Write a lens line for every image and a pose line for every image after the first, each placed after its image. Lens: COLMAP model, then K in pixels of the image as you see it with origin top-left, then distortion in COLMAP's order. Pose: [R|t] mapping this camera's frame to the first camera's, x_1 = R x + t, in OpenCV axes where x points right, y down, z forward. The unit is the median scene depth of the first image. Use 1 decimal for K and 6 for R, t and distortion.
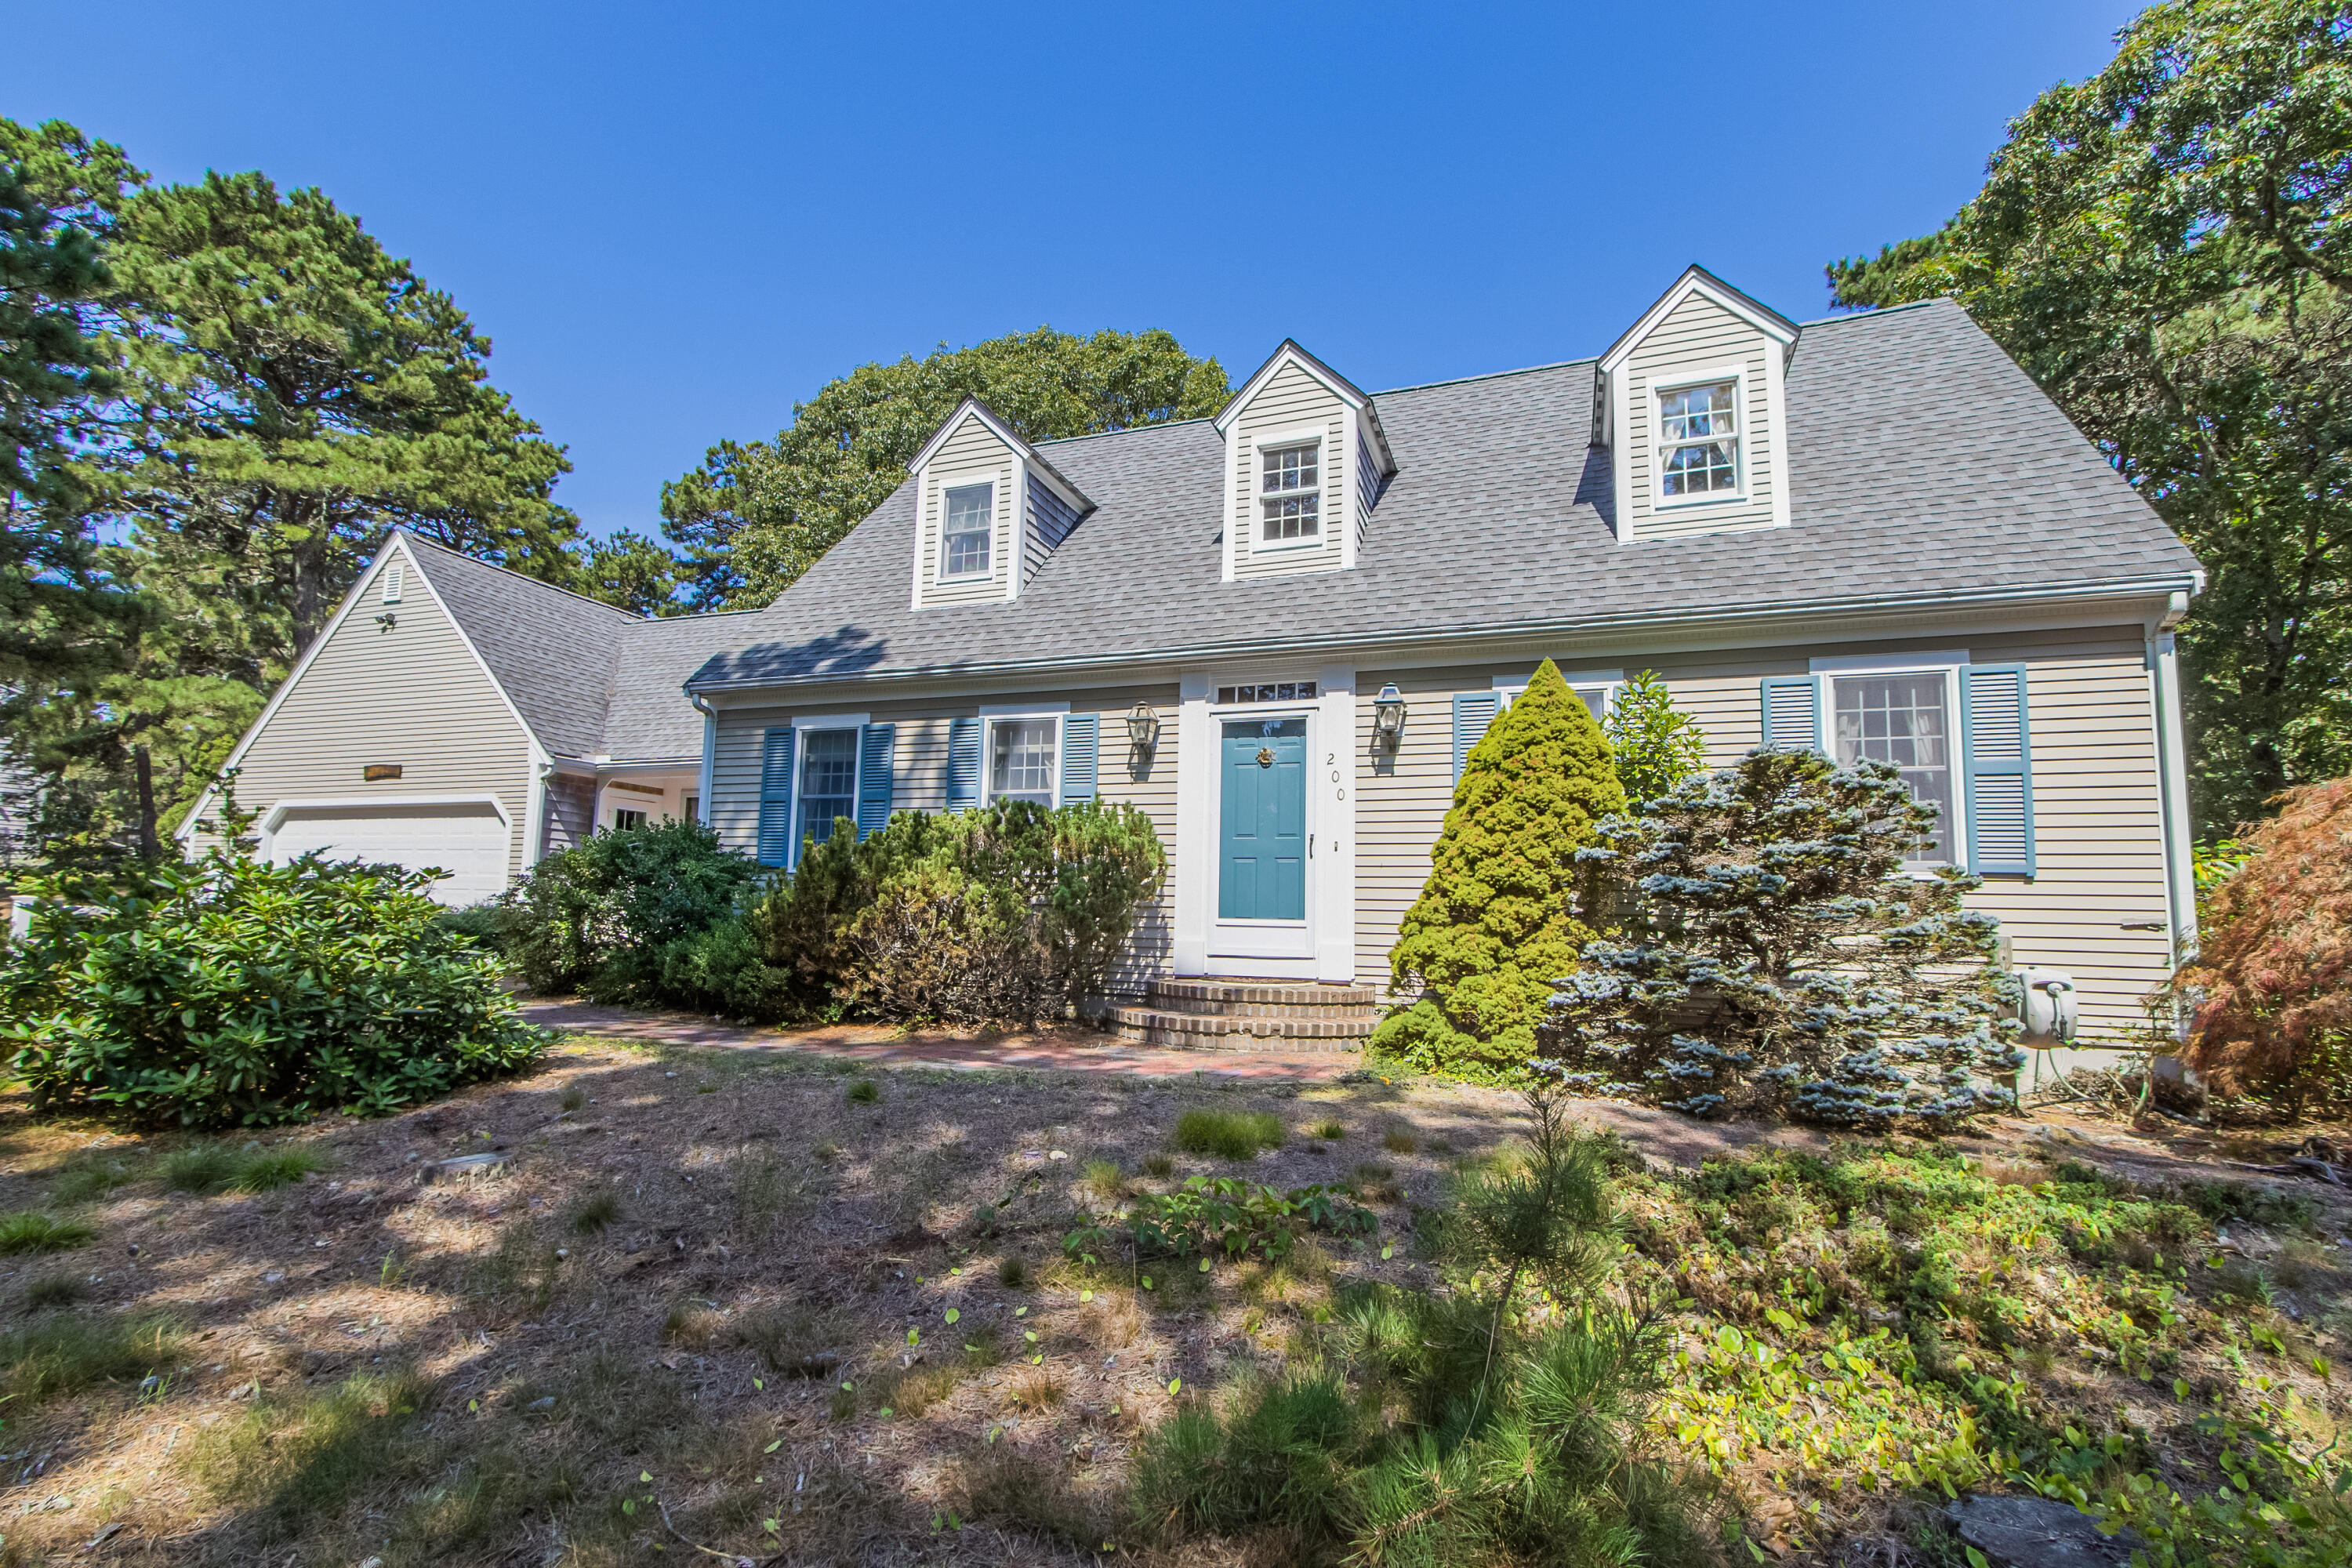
lens RADIAL K [[1103.1, 0, 1174.6], [0, 1103.1, 788.7], [0, 0, 1]] dist [0.004799, -0.003650]
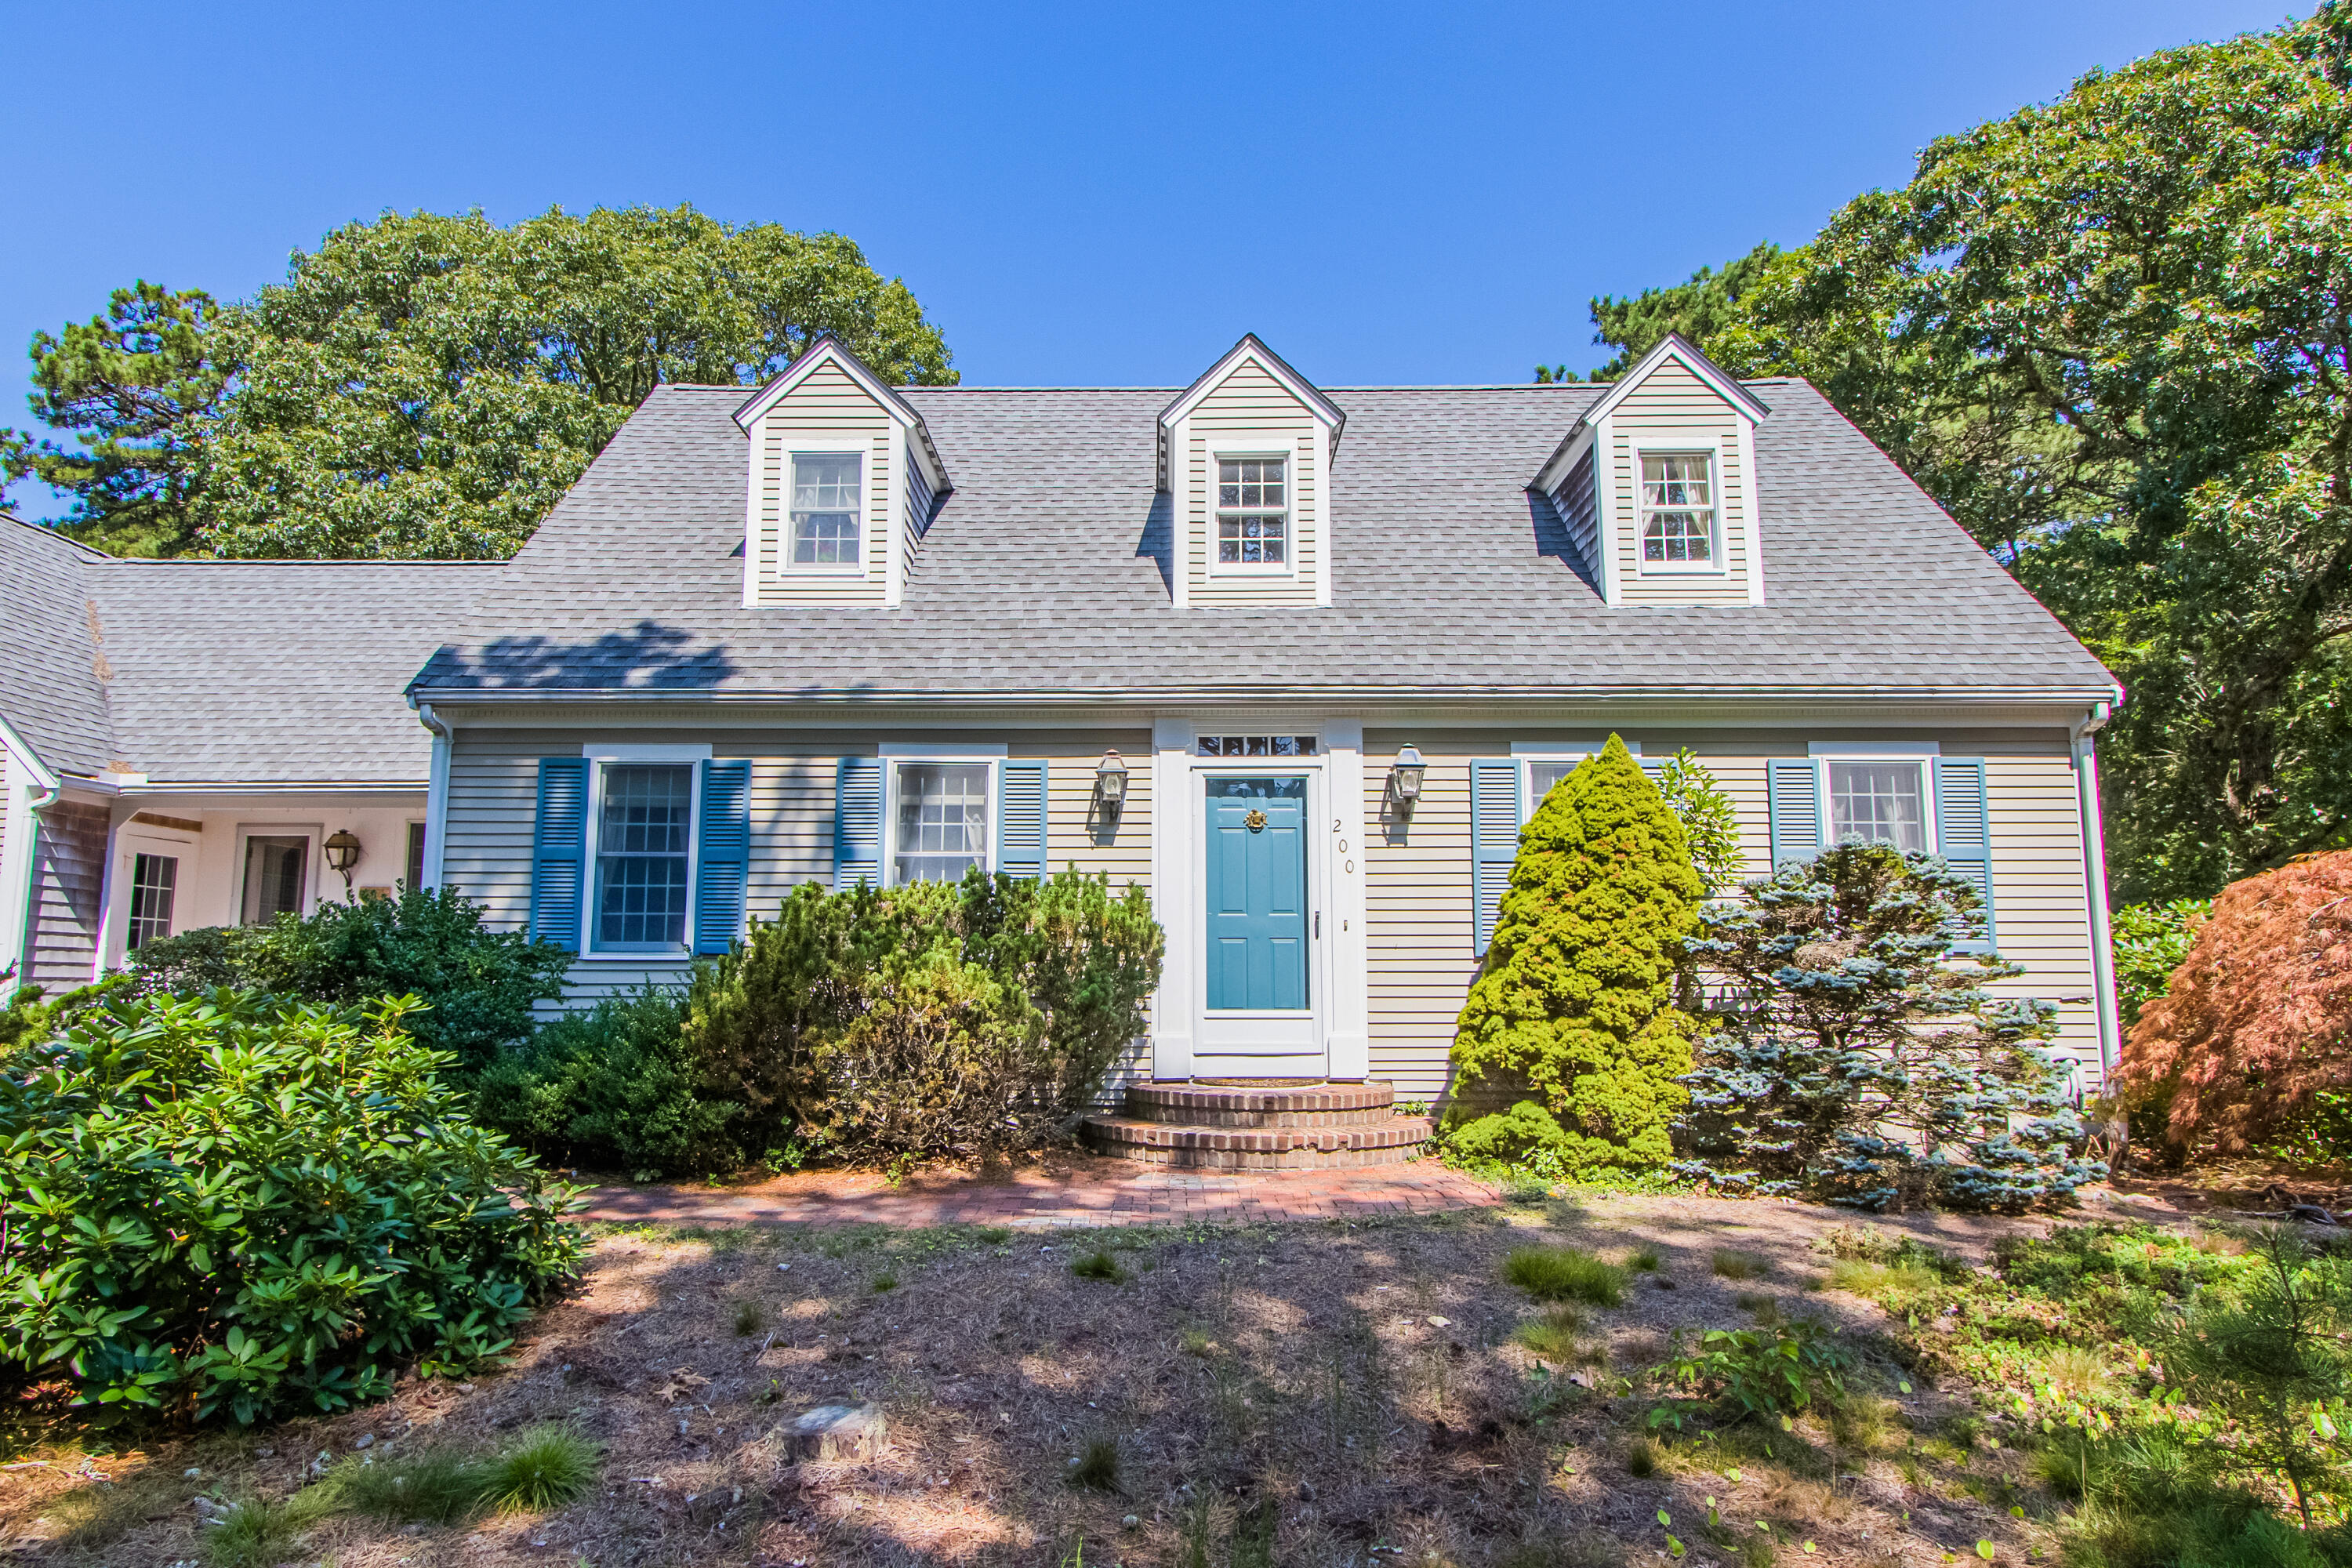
lens RADIAL K [[1361.8, 0, 1173.8], [0, 1361.8, 781.2], [0, 0, 1]] dist [0.008247, -0.006091]
pose [[0.933610, 0.027617, 0.357226, -0.366843], [-0.022342, 0.999572, -0.018887, -0.038603], [-0.357594, 0.009652, 0.933827, 0.027785]]
